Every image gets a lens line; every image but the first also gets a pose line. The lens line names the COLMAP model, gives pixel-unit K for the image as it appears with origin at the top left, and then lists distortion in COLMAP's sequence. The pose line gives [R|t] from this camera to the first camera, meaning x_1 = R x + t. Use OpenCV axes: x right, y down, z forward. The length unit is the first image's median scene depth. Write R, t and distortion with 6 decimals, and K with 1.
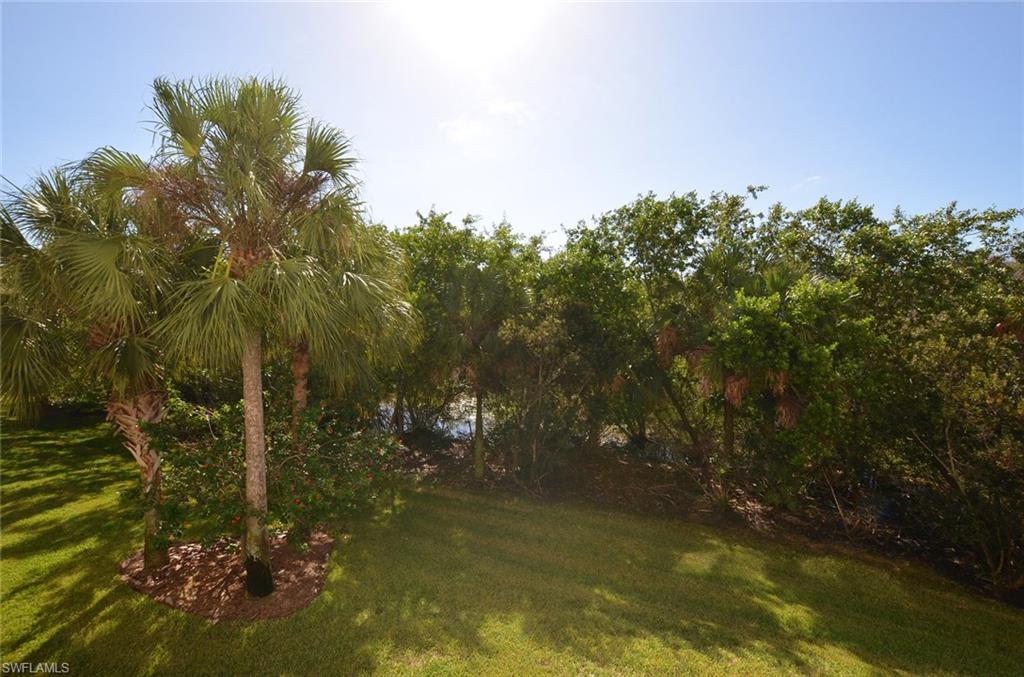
lens RADIAL K [[456.7, 0, 515.6], [0, 456.7, 339.8], [0, 0, 1]] dist [0.001379, 0.000653]
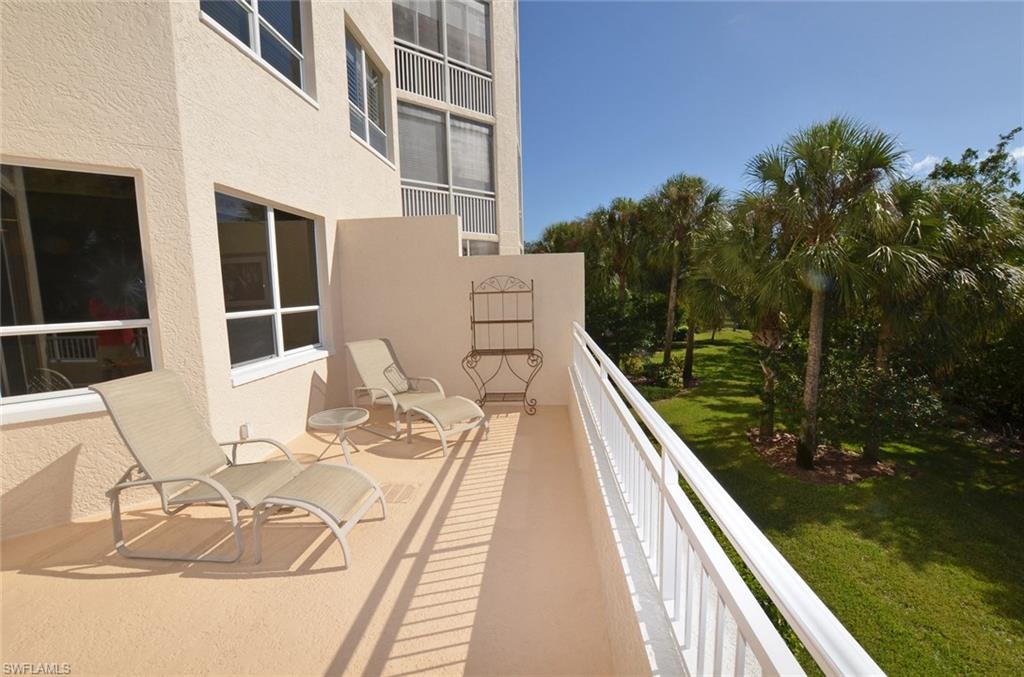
lens RADIAL K [[456.7, 0, 514.6], [0, 456.7, 342.8], [0, 0, 1]] dist [0.001379, 0.000653]
pose [[0.213179, 0.131560, -0.968115, 0.569653], [-0.037352, 0.991266, 0.126481, -0.003127], [0.976299, 0.009198, 0.216231, -0.228713]]
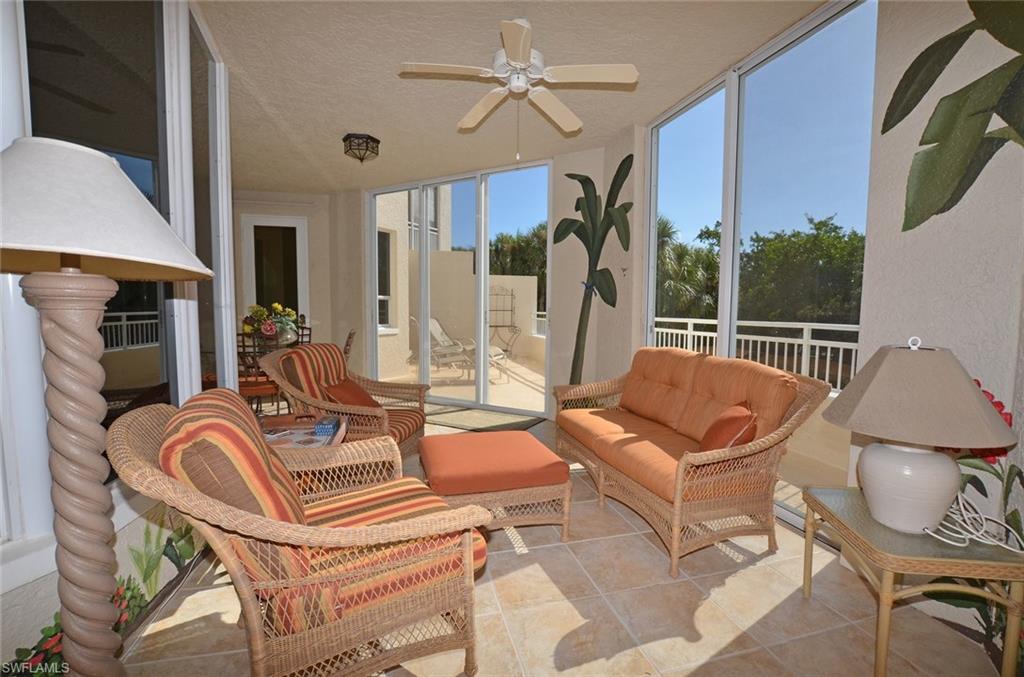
lens RADIAL K [[456.7, 0, 513.6], [0, 456.7, 337.8], [0, 0, 1]] dist [0.001379, 0.000653]
pose [[0.514279, 0.081865, -0.853707, 1.021712], [-0.066418, 0.996246, 0.055523, 0.054725], [0.855047, 0.028148, 0.517786, -0.722201]]
